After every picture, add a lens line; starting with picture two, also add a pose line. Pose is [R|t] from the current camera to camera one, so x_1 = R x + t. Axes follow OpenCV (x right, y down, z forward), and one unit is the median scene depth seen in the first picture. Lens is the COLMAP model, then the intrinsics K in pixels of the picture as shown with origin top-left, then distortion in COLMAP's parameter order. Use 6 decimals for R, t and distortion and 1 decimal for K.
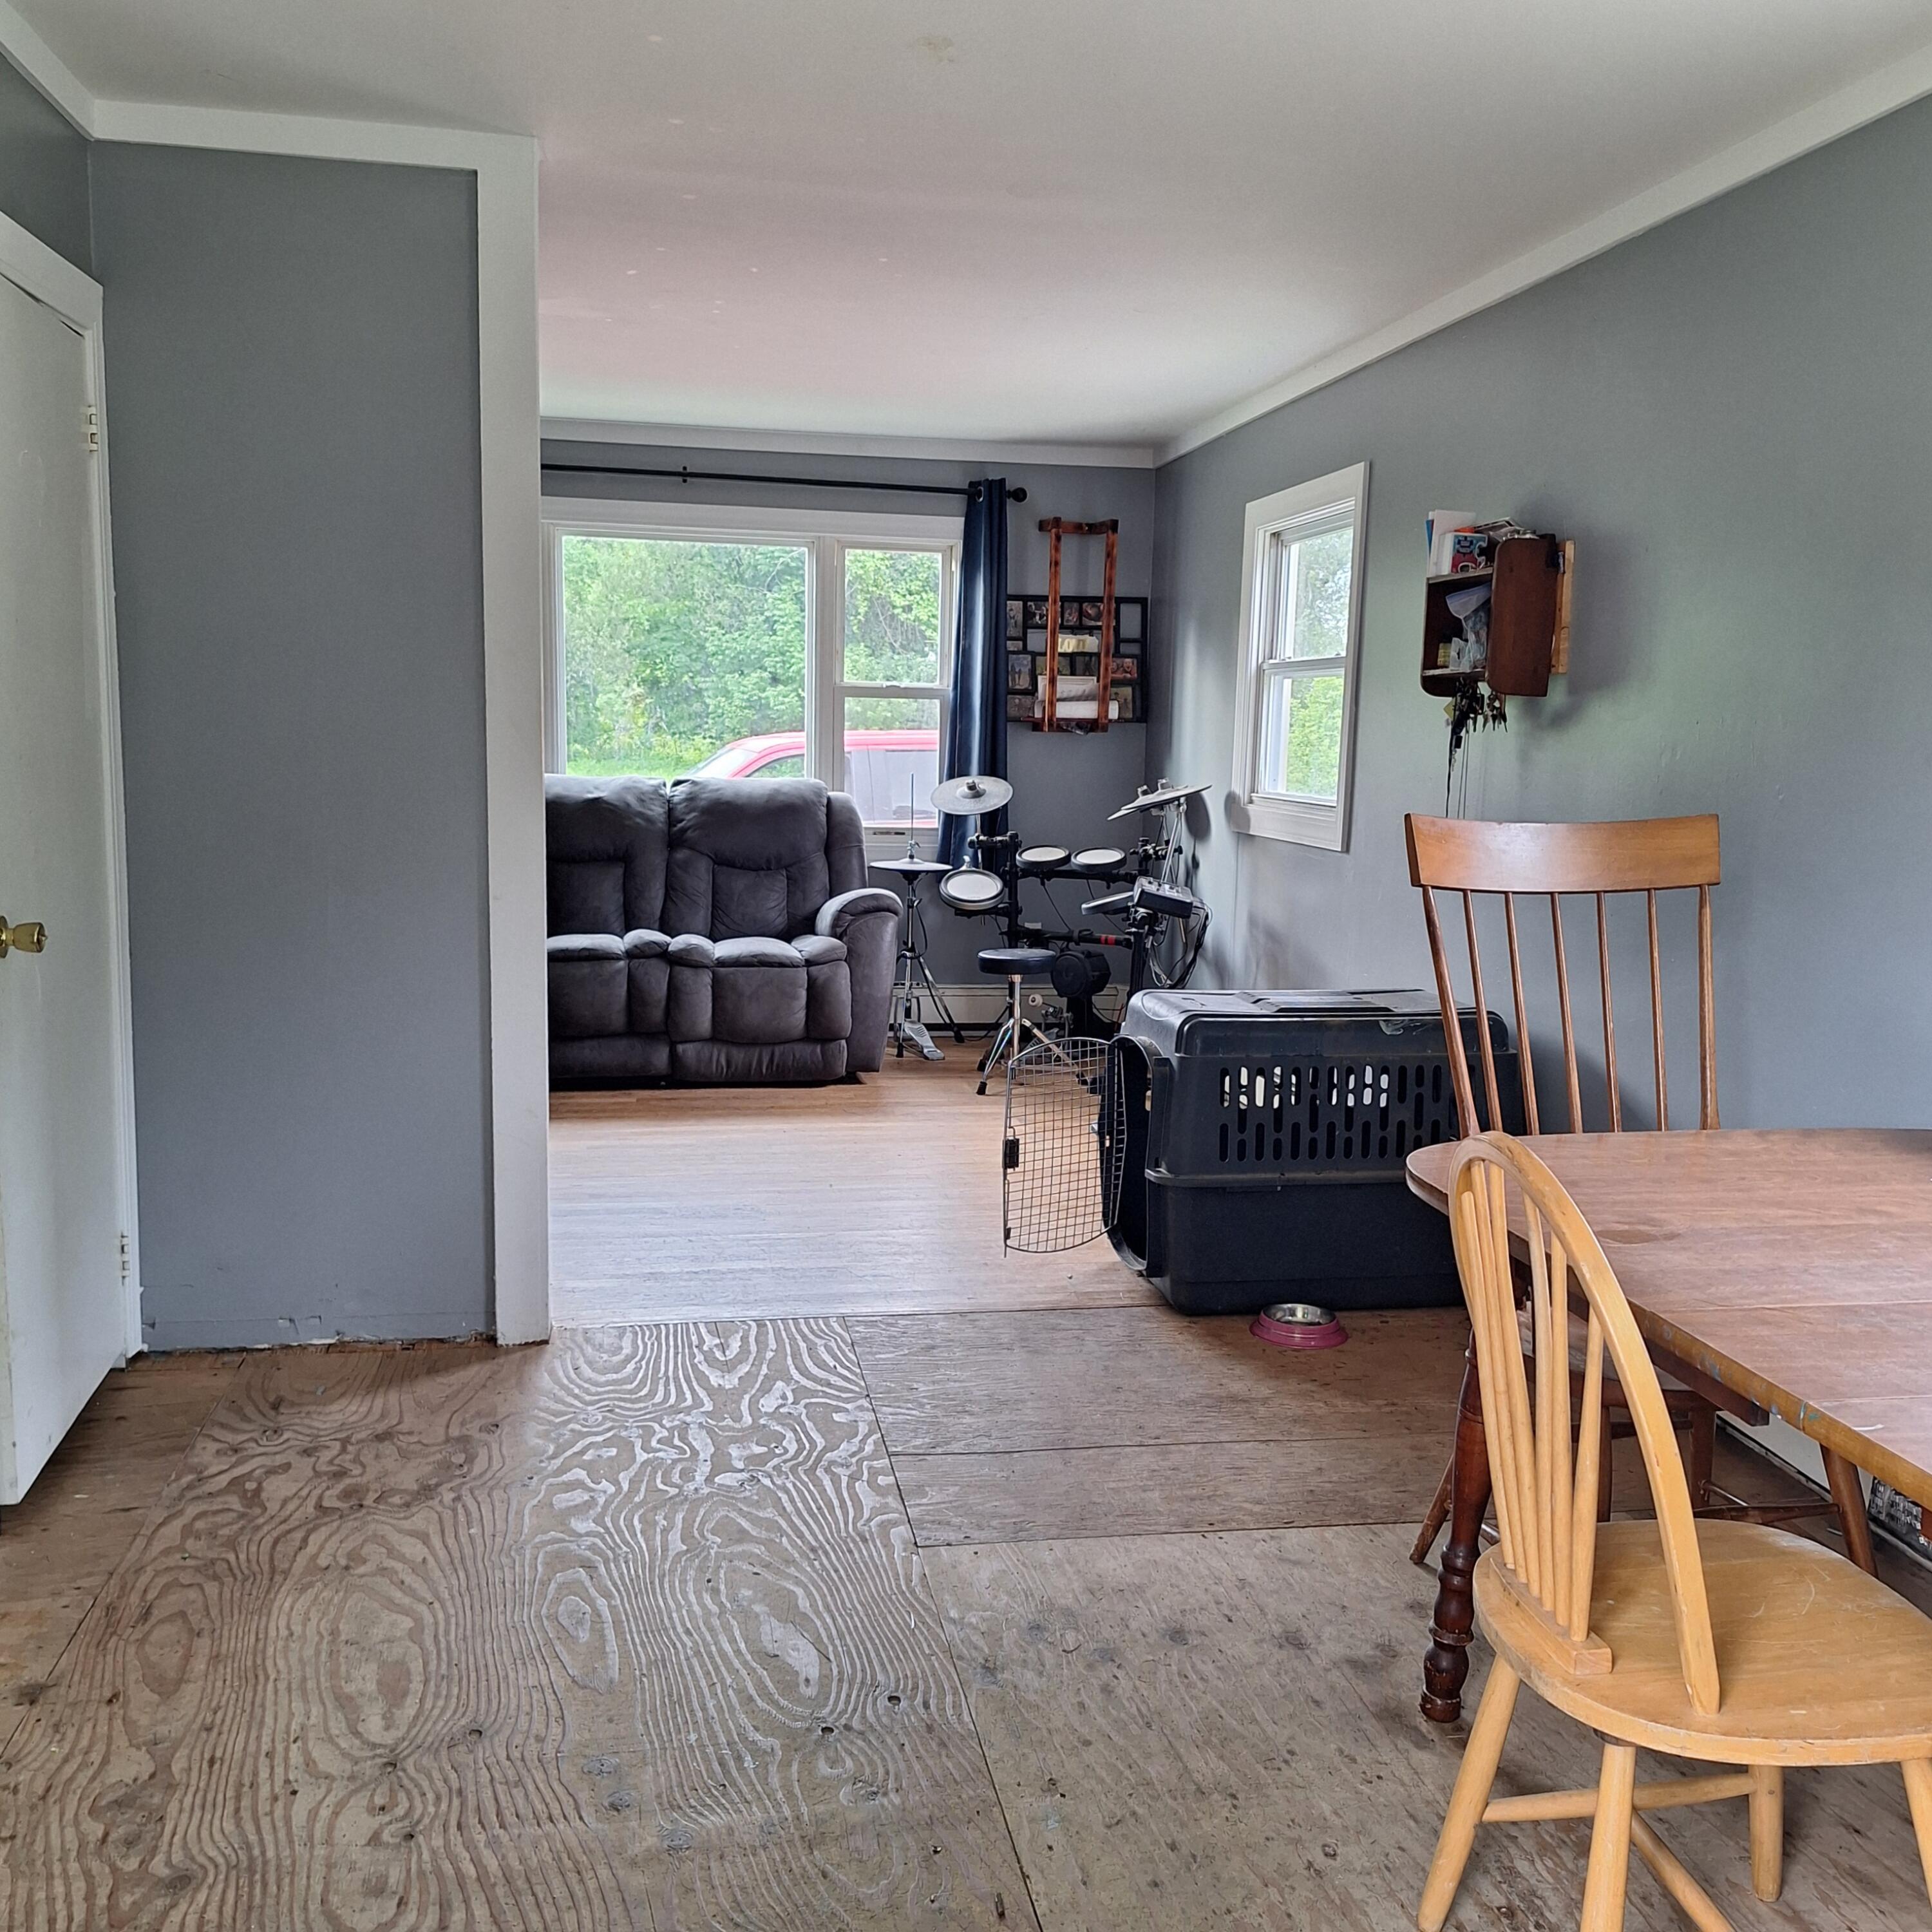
lens RADIAL K [[1822.0, 0, 968.5], [0, 1822.0, 947.3], [0, 0, 1]] dist [0.107382, 0.000000]
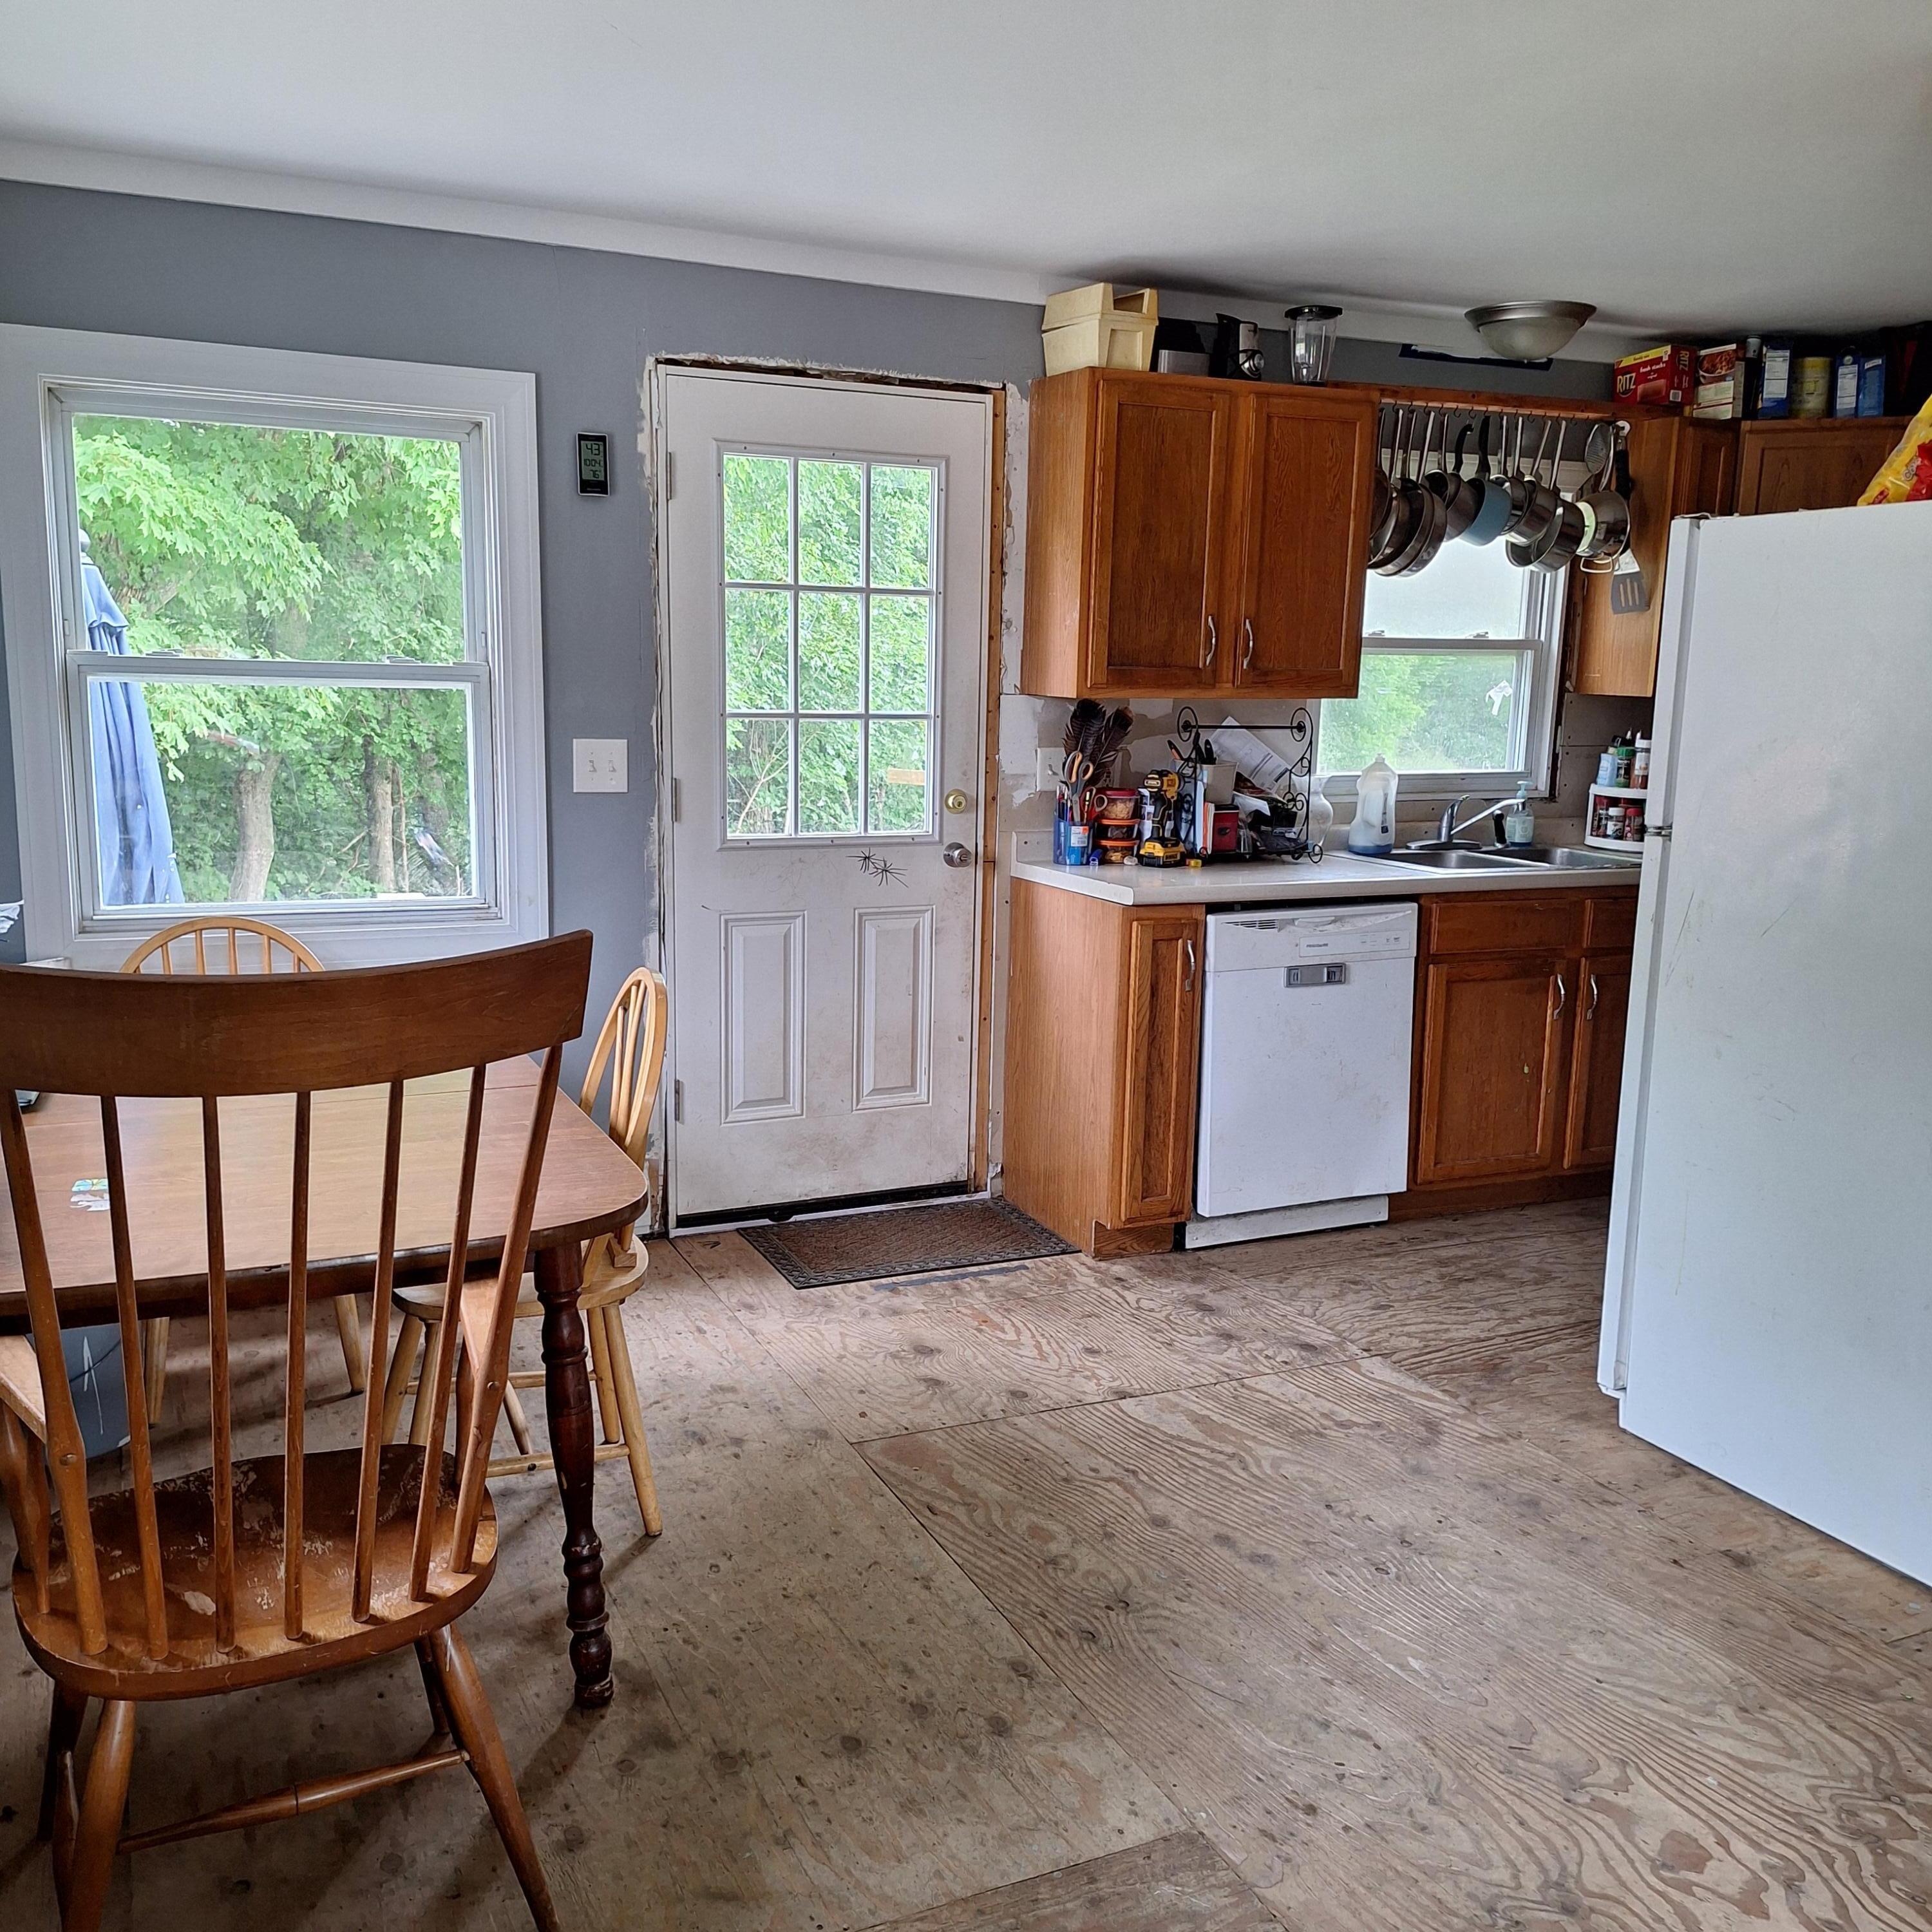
lens RADIAL K [[1822.0, 0, 967.9], [0, 1822.0, 965.5], [0, 0, 1]] dist [0.107382, 0.000000]
pose [[-0.961629, -0.002731, -0.274339, 0.316441], [-0.082503, 0.956544, 0.279671, -0.268843], [0.261653, 0.291574, -0.920066, 1.771563]]
